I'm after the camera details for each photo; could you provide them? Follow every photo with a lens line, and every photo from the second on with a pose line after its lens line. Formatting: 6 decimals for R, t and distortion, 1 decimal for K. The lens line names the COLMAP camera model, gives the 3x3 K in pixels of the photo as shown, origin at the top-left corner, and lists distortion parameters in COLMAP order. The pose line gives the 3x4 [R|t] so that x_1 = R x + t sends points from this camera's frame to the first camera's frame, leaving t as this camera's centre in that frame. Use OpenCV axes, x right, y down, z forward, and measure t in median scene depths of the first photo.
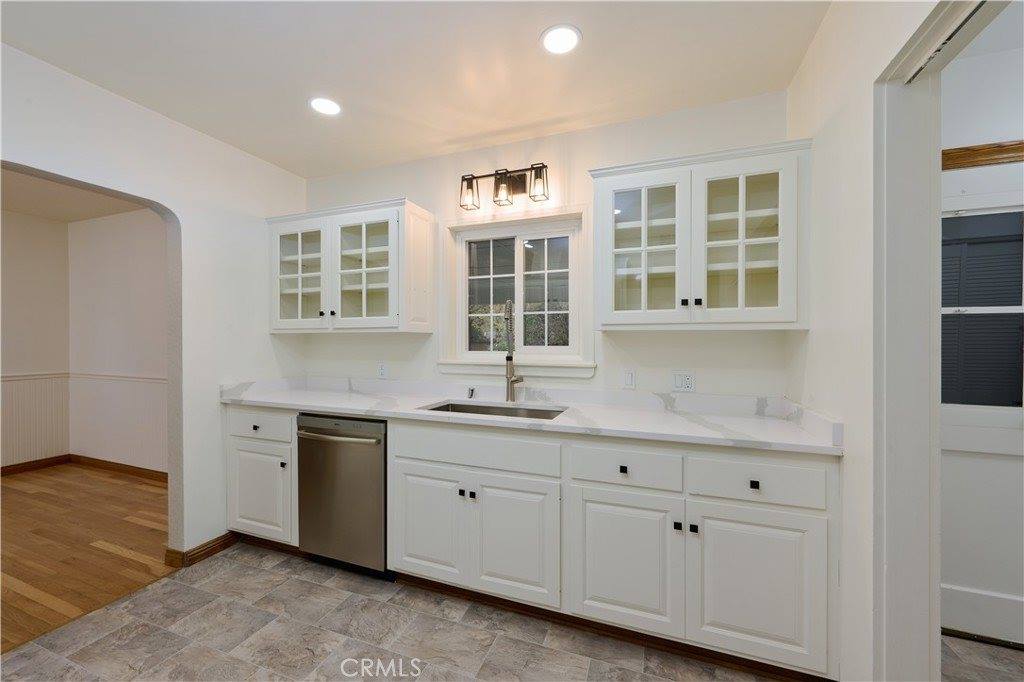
lens RADIAL K [[407.9, 0, 512.0], [0, 407.9, 341.0], [0, 0, 1]] dist [0.000420, 0.000327]
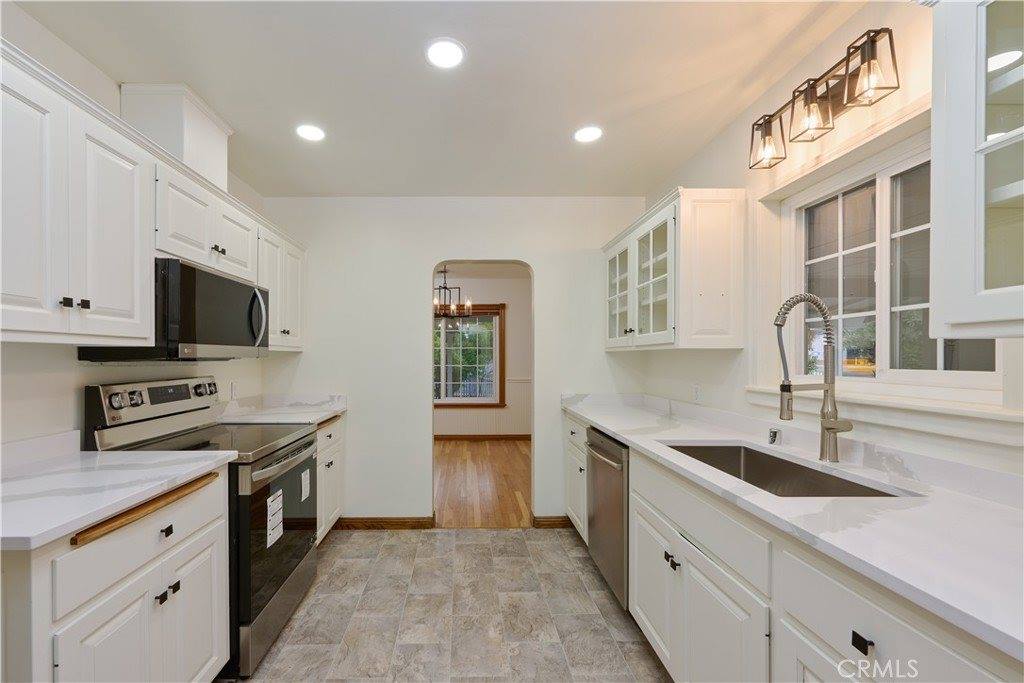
lens RADIAL K [[419.1, 0, 466.1], [0, 419.1, 359.8], [0, 0, 1]] dist [0.000937, 0.000212]
pose [[0.357051, 0.005287, -0.934070, 0.379327], [-0.001570, 0.999986, 0.005060, -0.002930], [0.934083, -0.000340, 0.357055, 0.285761]]
